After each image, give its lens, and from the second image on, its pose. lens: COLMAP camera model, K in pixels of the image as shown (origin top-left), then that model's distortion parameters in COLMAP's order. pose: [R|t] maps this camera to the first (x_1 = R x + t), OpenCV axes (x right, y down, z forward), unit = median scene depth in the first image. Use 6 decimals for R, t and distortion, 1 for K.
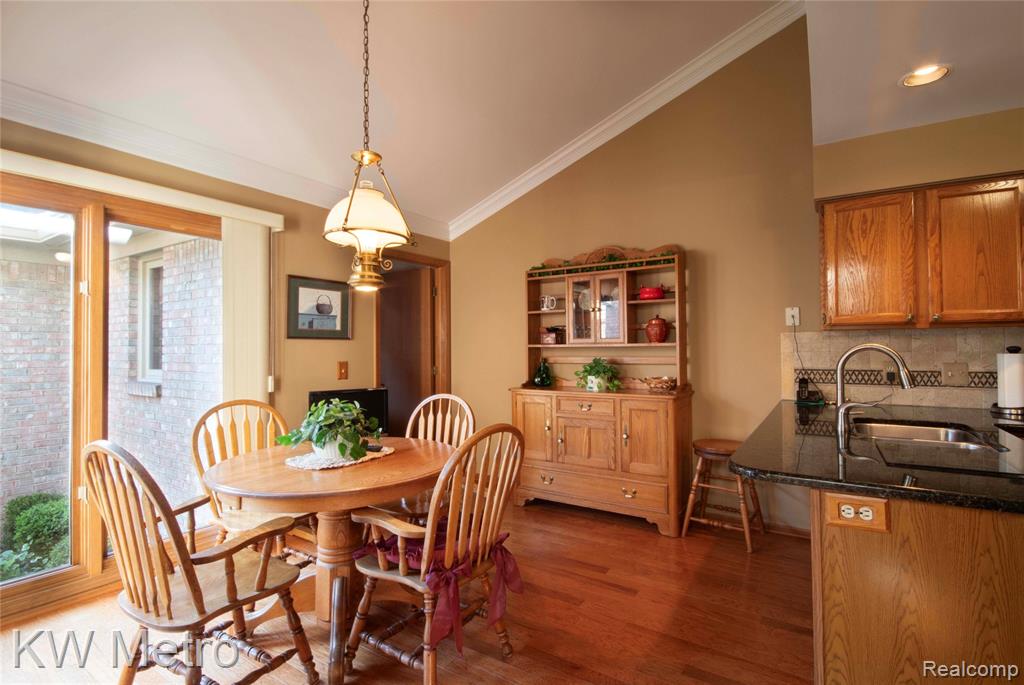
lens RADIAL K [[494.6, 0, 512.0], [0, 494.6, 342.5], [0, 0, 1]] dist [-0.004367, -0.000276]
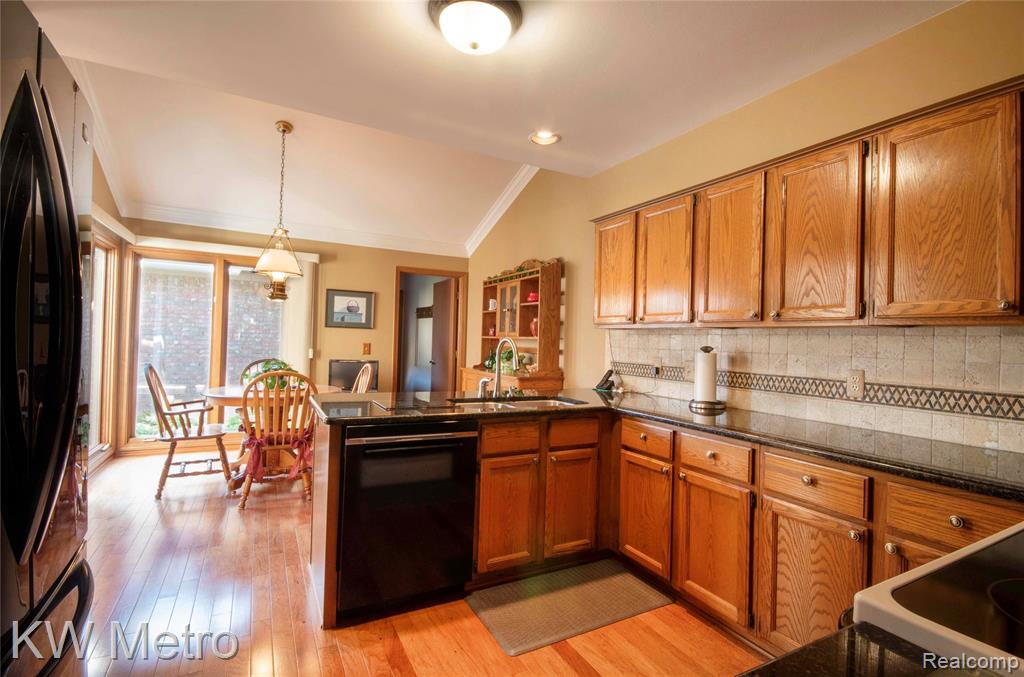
lens RADIAL K [[485.7, 0, 512.0], [0, 485.7, 338.5], [0, 0, 1]] dist [0.000233, 0.000038]
pose [[0.870918, 0.031260, -0.490433, 1.087173], [-0.030436, 0.999490, 0.009659, -0.005946], [0.490485, 0.006515, 0.871425, -0.138396]]
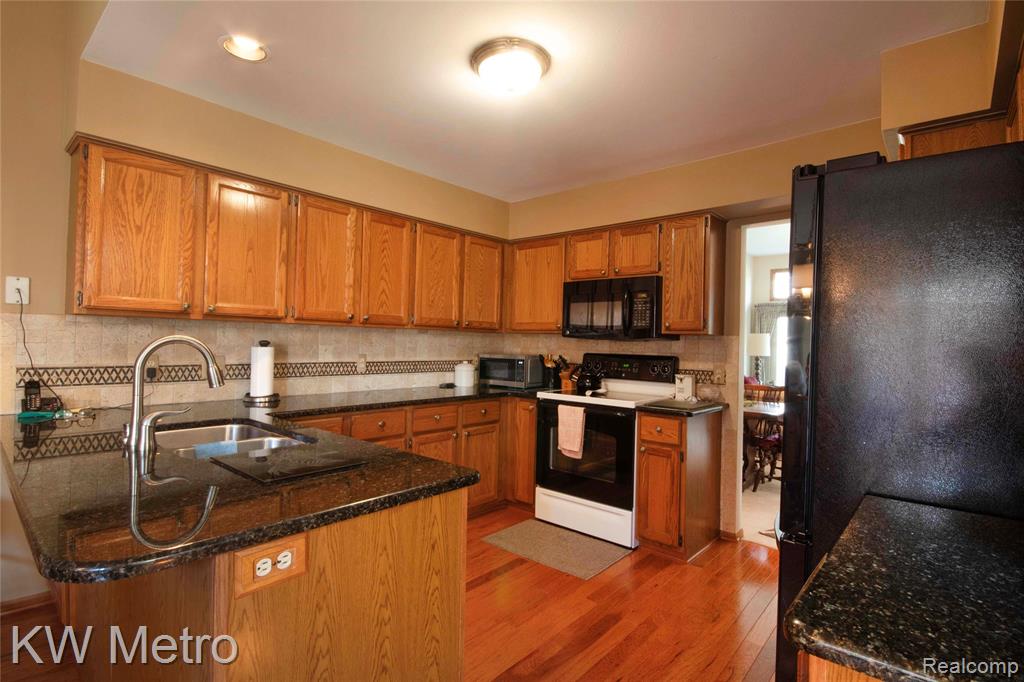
lens RADIAL K [[494.6, 0, 512.0], [0, 494.6, 341.0], [0, 0, 1]] dist [-0.004367, -0.000276]
pose [[0.146791, 0.014244, 0.989065, 0.002756], [-0.032729, 0.999419, -0.009535, 0.001149], [-0.988626, -0.030972, 0.147172, 0.264981]]
